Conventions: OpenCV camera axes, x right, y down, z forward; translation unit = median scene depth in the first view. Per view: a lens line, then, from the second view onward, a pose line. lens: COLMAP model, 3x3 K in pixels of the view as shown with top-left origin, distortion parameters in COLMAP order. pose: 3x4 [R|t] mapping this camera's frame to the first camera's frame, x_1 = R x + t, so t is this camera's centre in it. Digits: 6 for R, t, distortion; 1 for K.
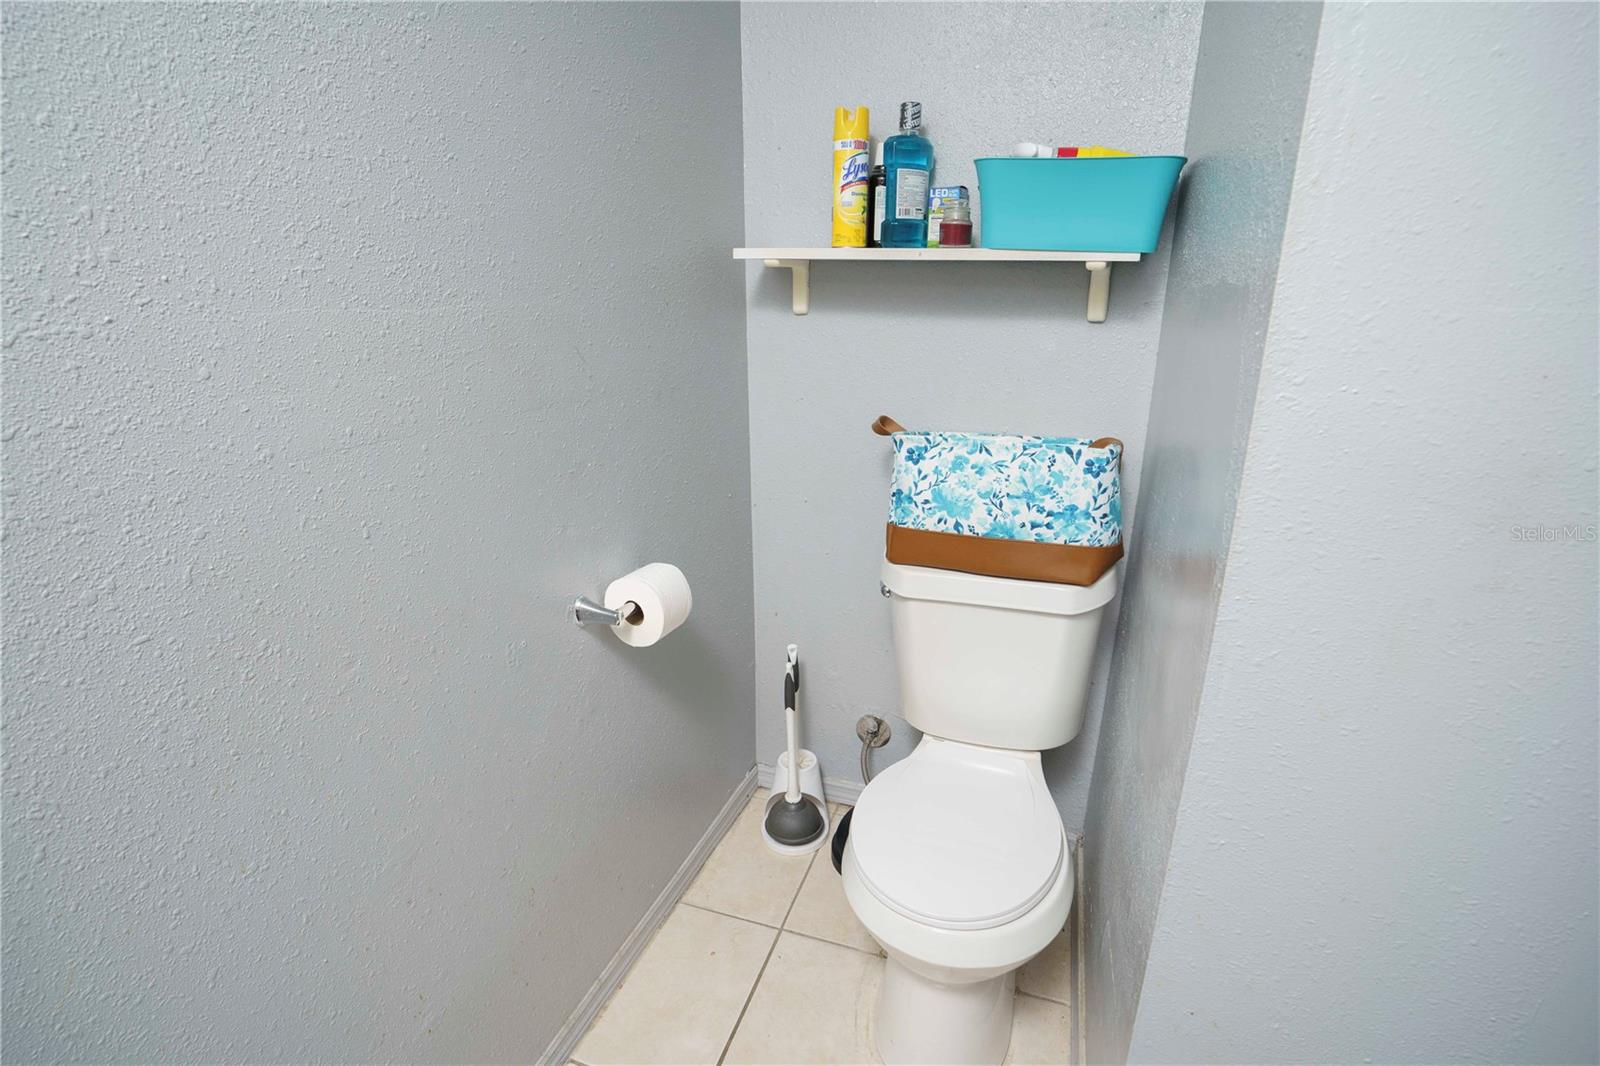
lens RADIAL K [[747.5, 0, 794.2], [0, 747.5, 542.9], [0, 0, 1]] dist [-0.067435, 0.026599]
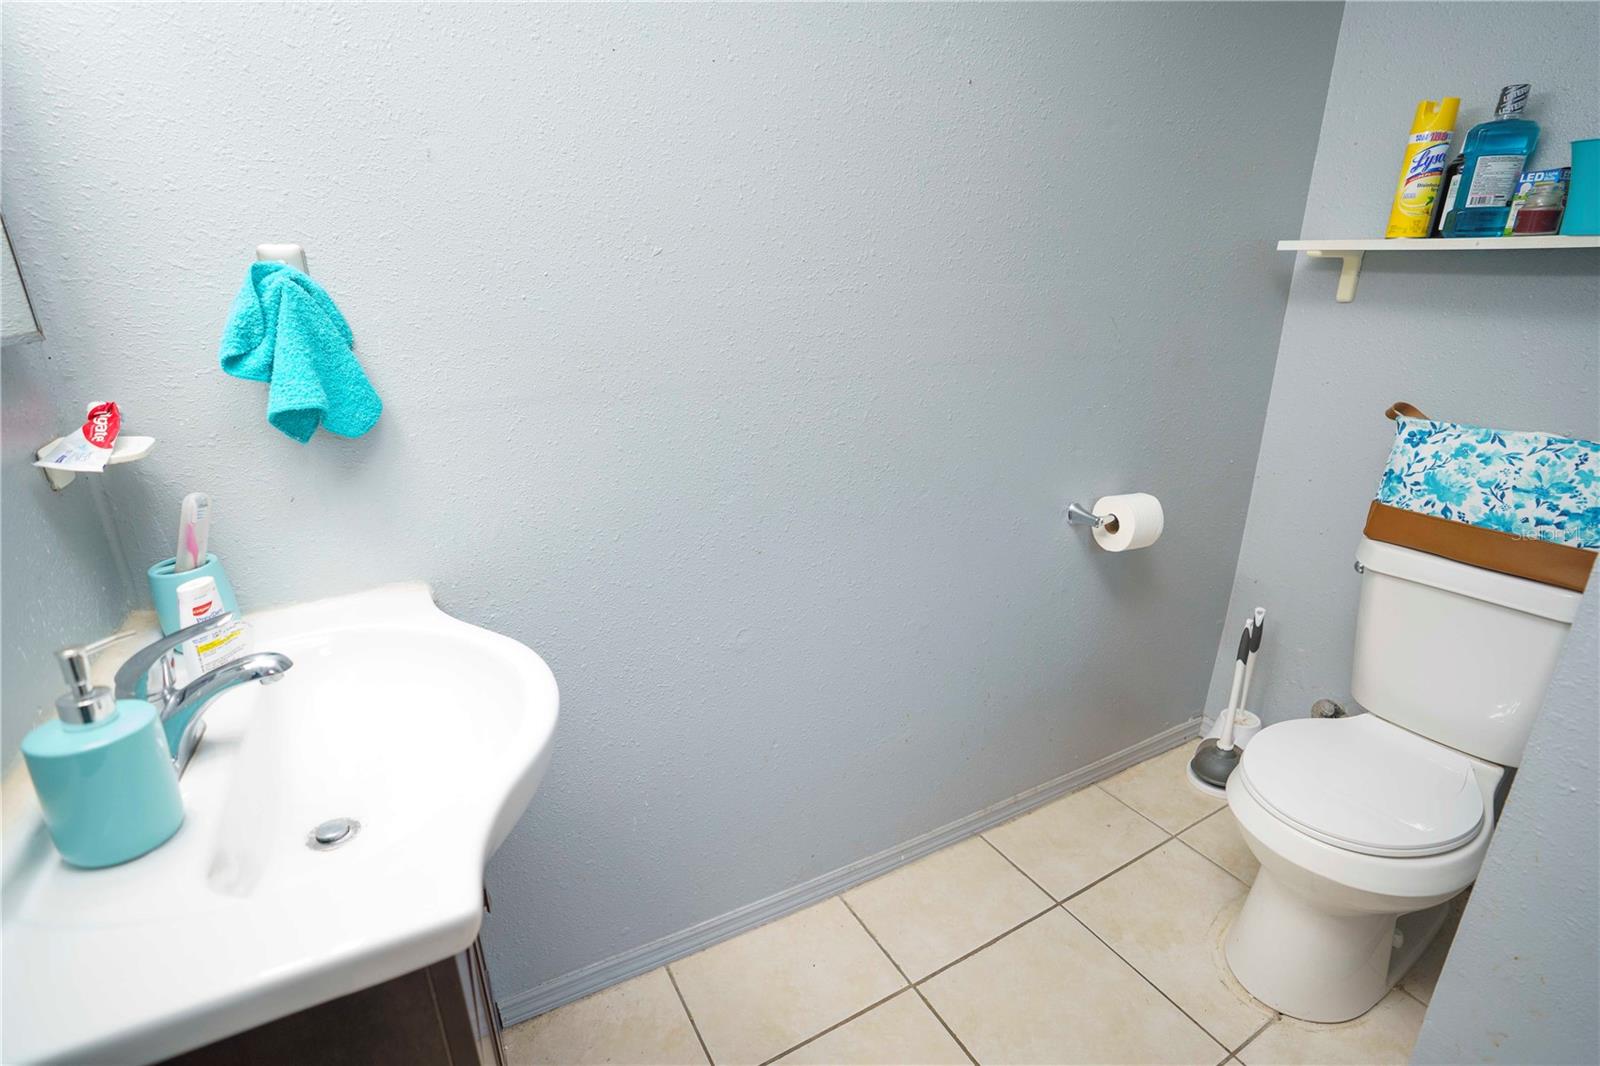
lens RADIAL K [[747.5, 0, 794.2], [0, 747.5, 542.9], [0, 0, 1]] dist [-0.067435, 0.026599]
pose [[0.746325, 0.222758, -0.627199, 0.179199], [-0.209912, 0.973016, 0.095797, 0.113072], [0.631614, 0.060161, 0.772945, -0.331459]]
